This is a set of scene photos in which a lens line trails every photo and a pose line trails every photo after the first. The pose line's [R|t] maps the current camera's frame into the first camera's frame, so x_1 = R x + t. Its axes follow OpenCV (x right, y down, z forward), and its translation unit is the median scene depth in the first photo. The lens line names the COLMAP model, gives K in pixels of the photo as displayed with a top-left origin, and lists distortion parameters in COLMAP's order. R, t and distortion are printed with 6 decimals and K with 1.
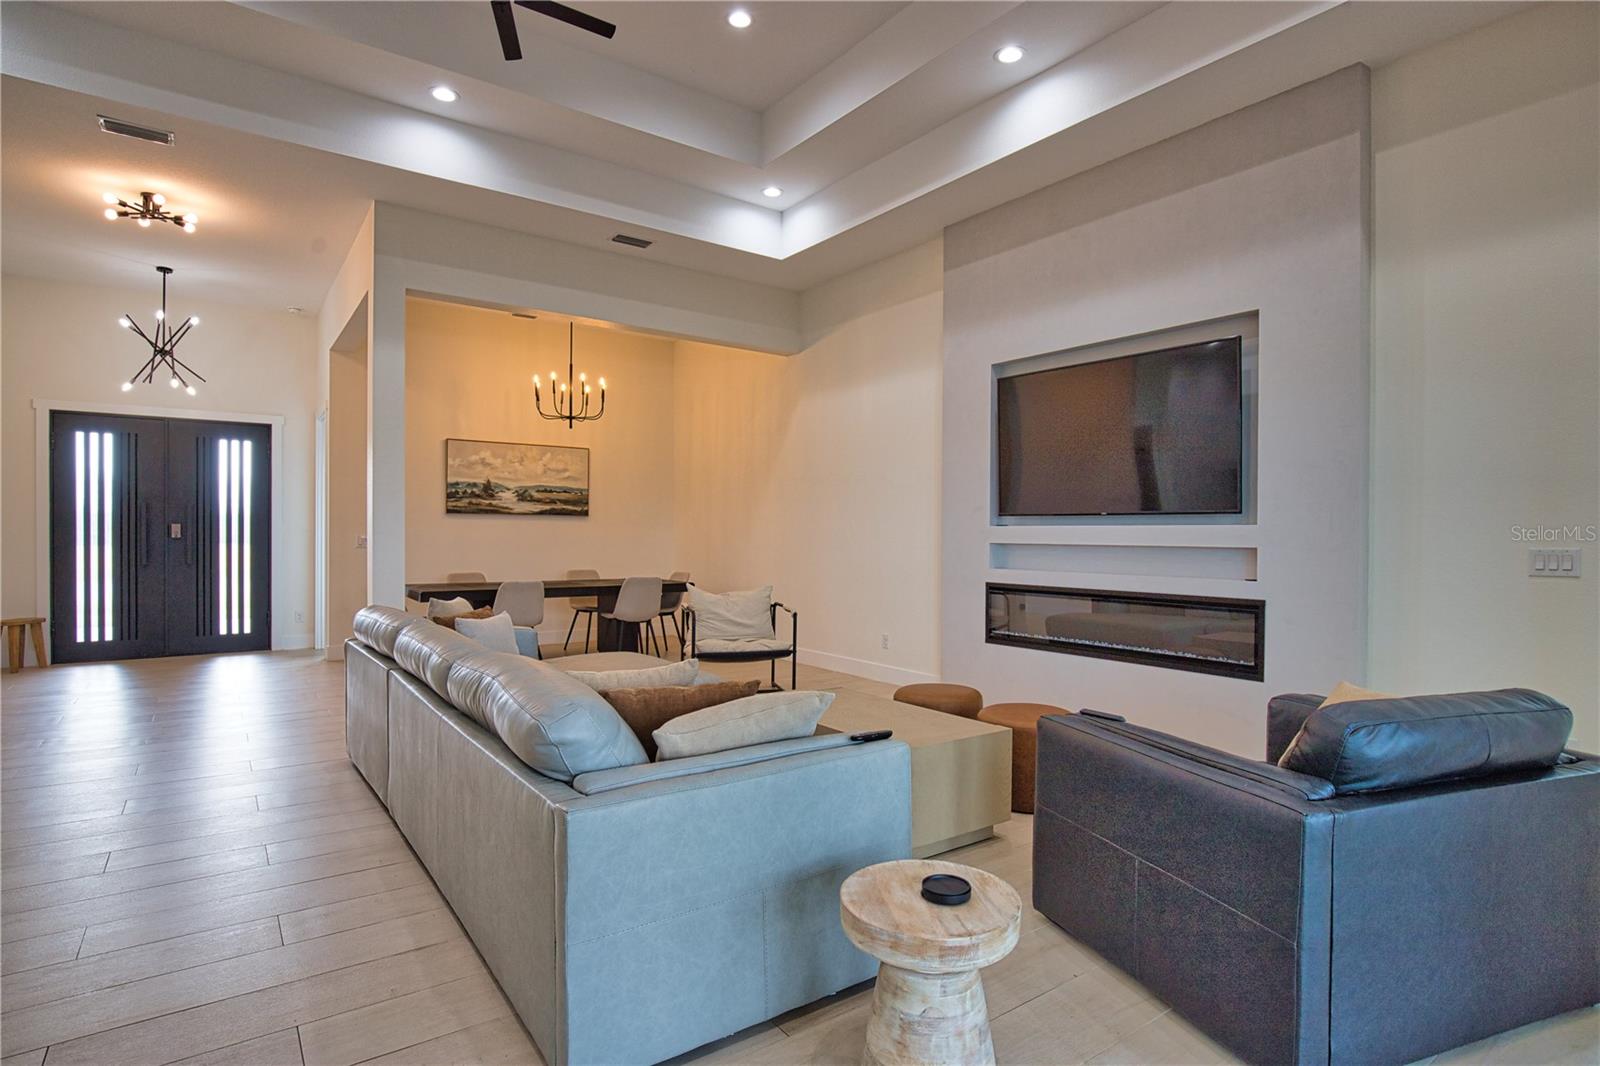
lens RADIAL K [[822.8, 0, 812.0], [0, 822.8, 537.9], [0, 0, 1]] dist [-0.023869, 0.005374]
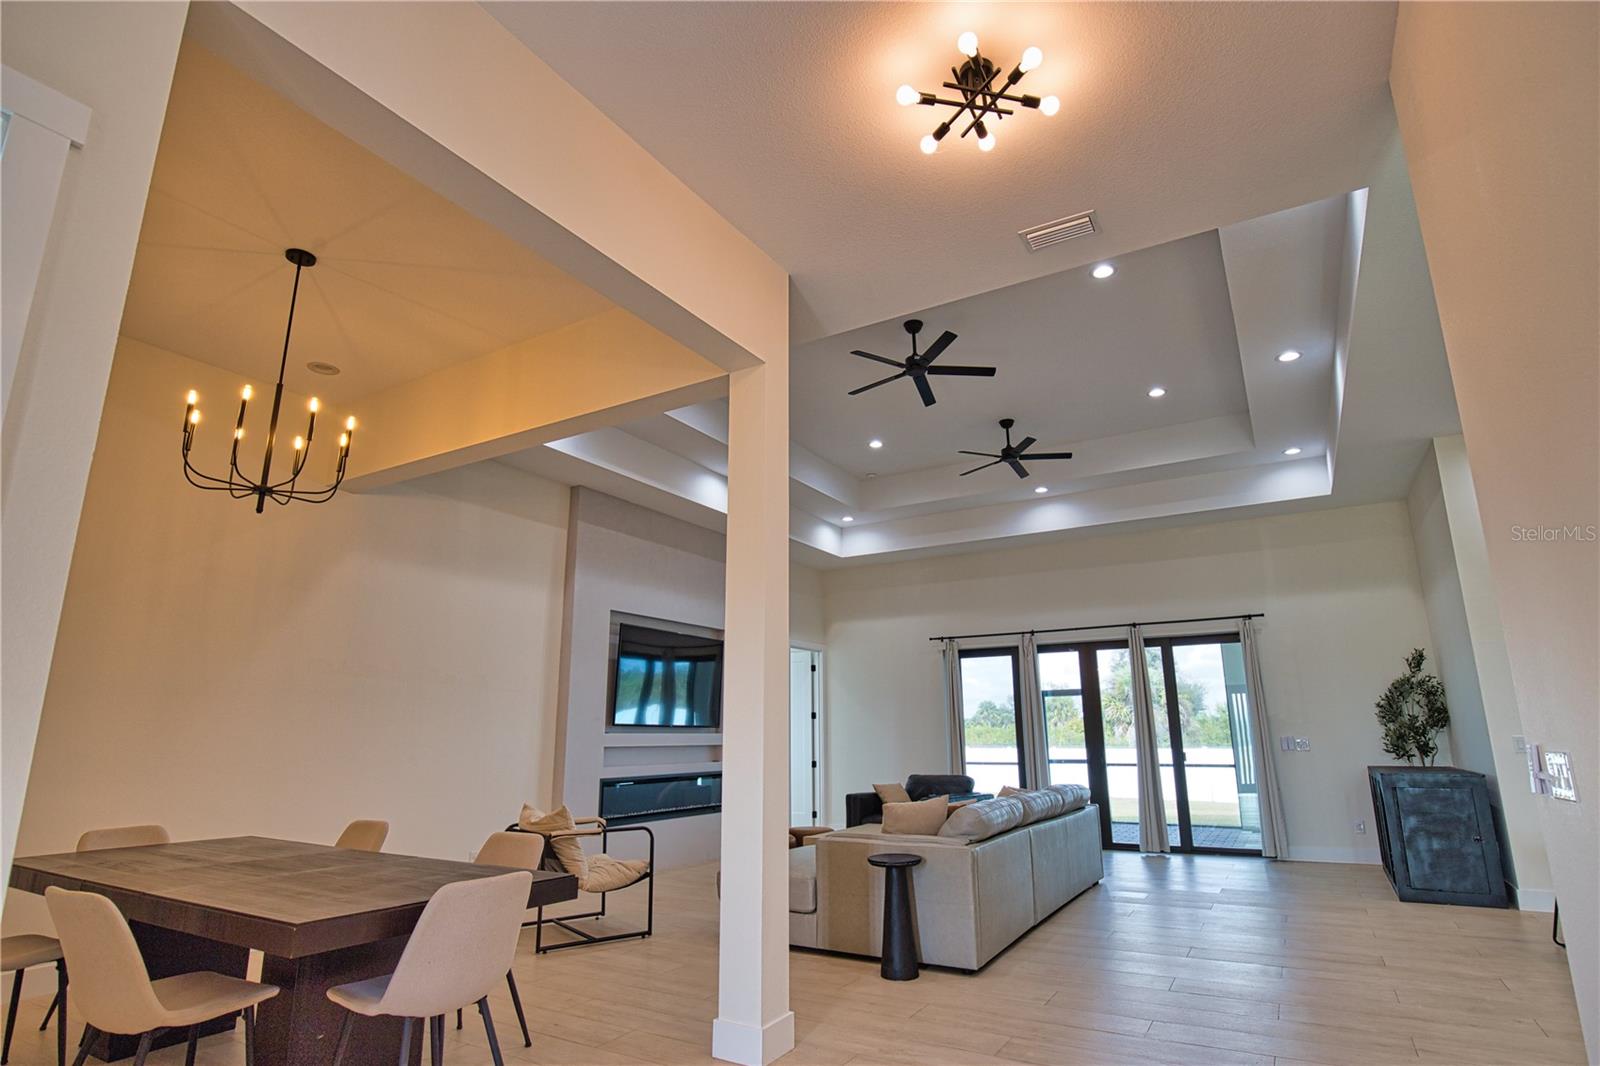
lens RADIAL K [[822.8, 0, 803.7], [0, 822.8, 537.2], [0, 0, 1]] dist [-0.023869, 0.005374]
pose [[-0.384969, 0.214749, 0.897598, -0.781429], [0.010760, 0.973531, -0.228302, -0.011447], [-0.922867, -0.078231, -0.377090, 0.843478]]
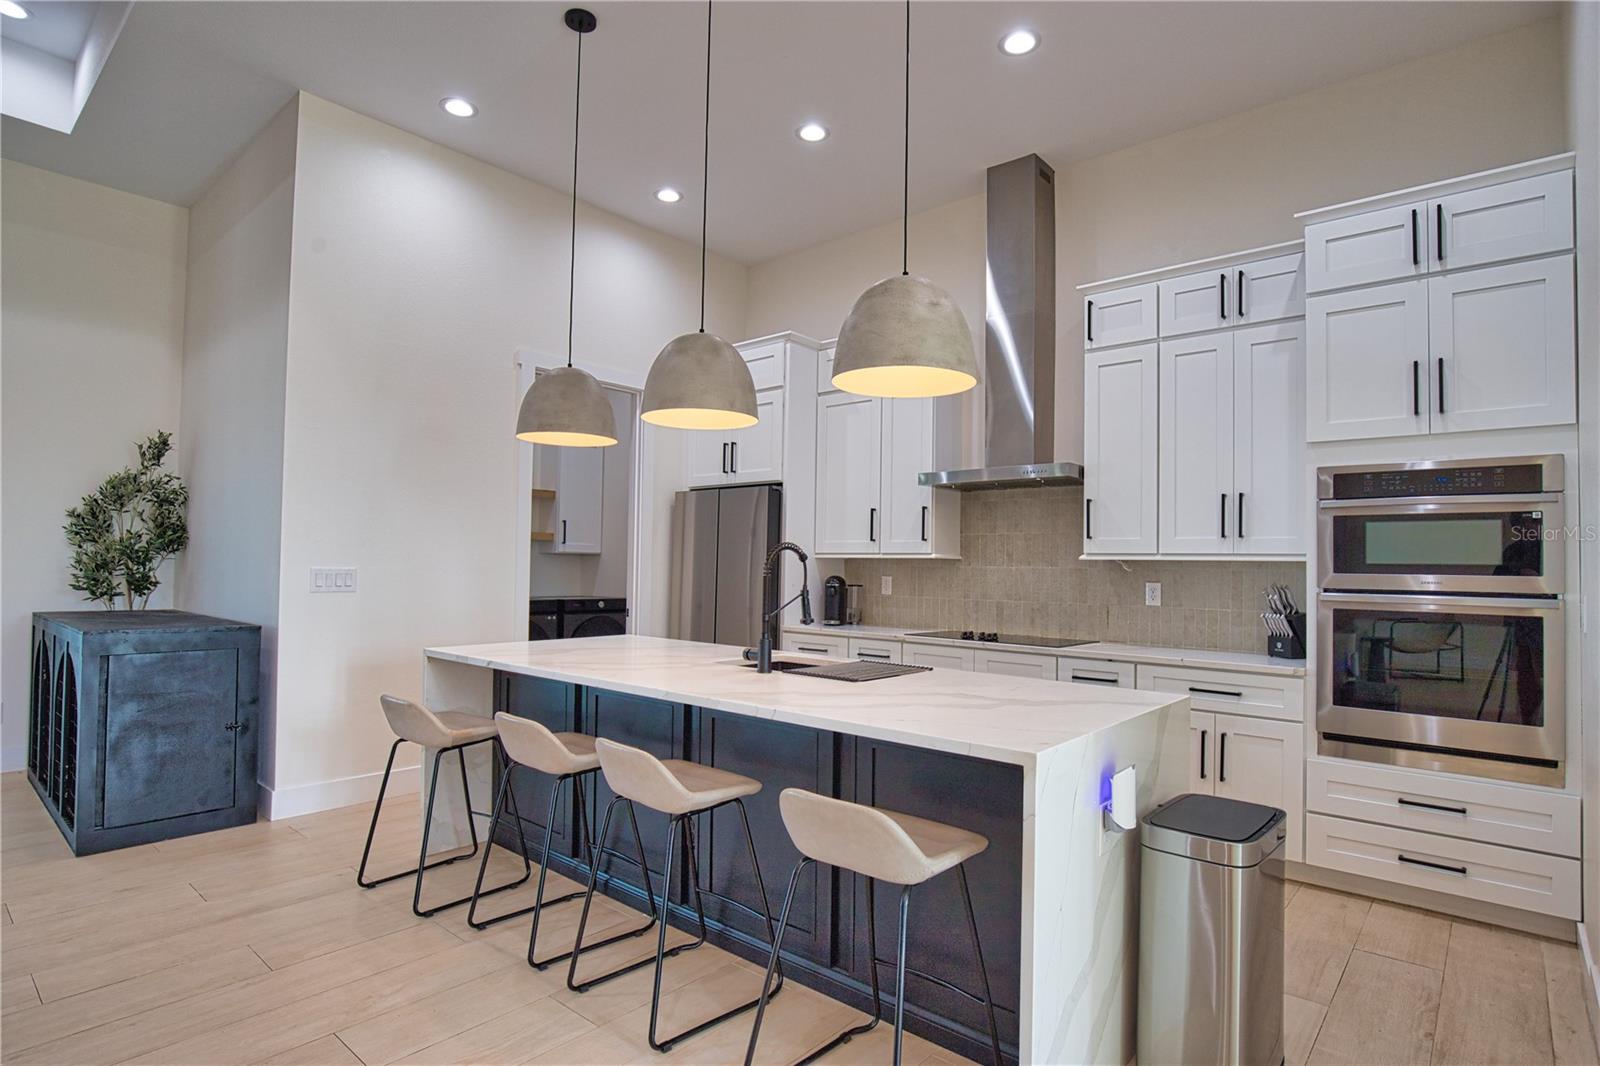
lens RADIAL K [[822.8, 0, 824.6], [0, 822.8, 550.8], [0, 0, 1]] dist [-0.023869, 0.005374]
pose [[-0.973226, -0.025718, -0.228407, -0.530999], [-0.022934, 0.999627, -0.014836, -0.007210], [0.228703, -0.009201, -0.973453, 0.526309]]
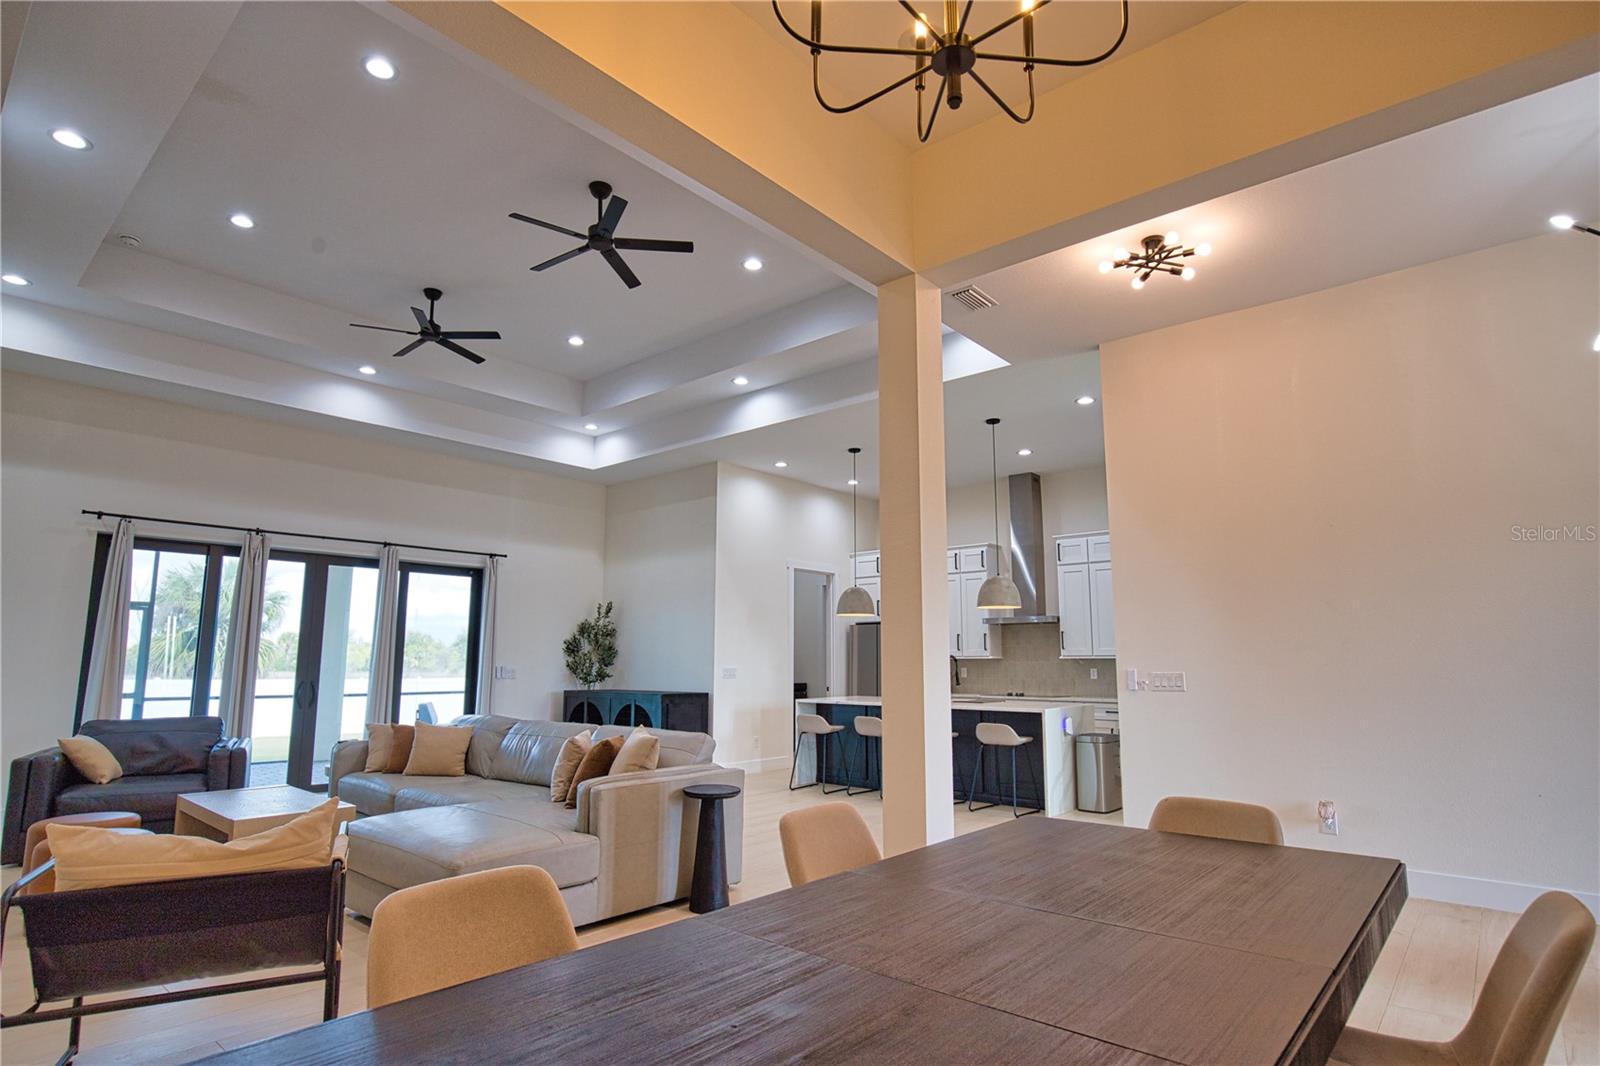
lens RADIAL K [[822.8, 0, 811.6], [0, 822.8, 534.2], [0, 0, 1]] dist [-0.023869, 0.005374]
pose [[-0.975552, -0.041378, -0.215840, -0.220766], [-0.008824, 0.988698, -0.149659, -0.009840], [0.219593, -0.144096, -0.964891, 1.100241]]
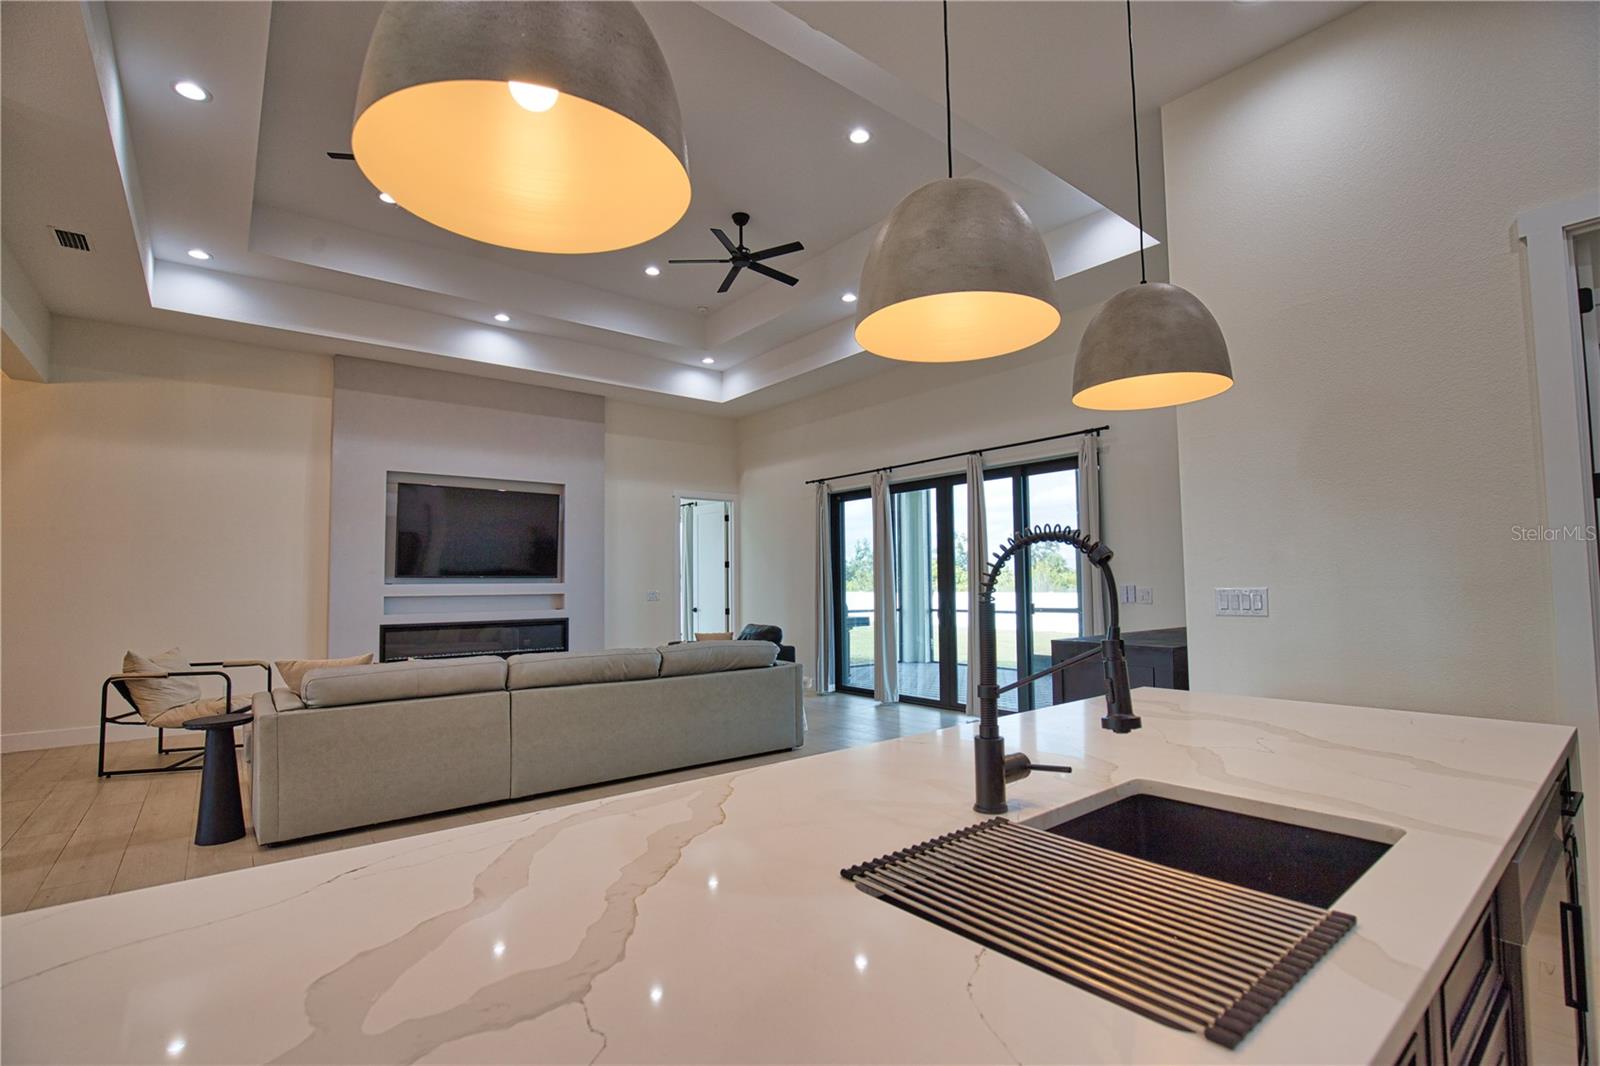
lens RADIAL K [[730.1, 0, 800.4], [0, 730.1, 539.1], [0, 0, 1]] dist [-0.032472, 0.005348]
pose [[-0.041053, 0.056760, 0.997543, -0.726376], [0.018310, 0.998260, -0.056048, -0.006463], [-0.998989, 0.015964, -0.042020, 0.233861]]
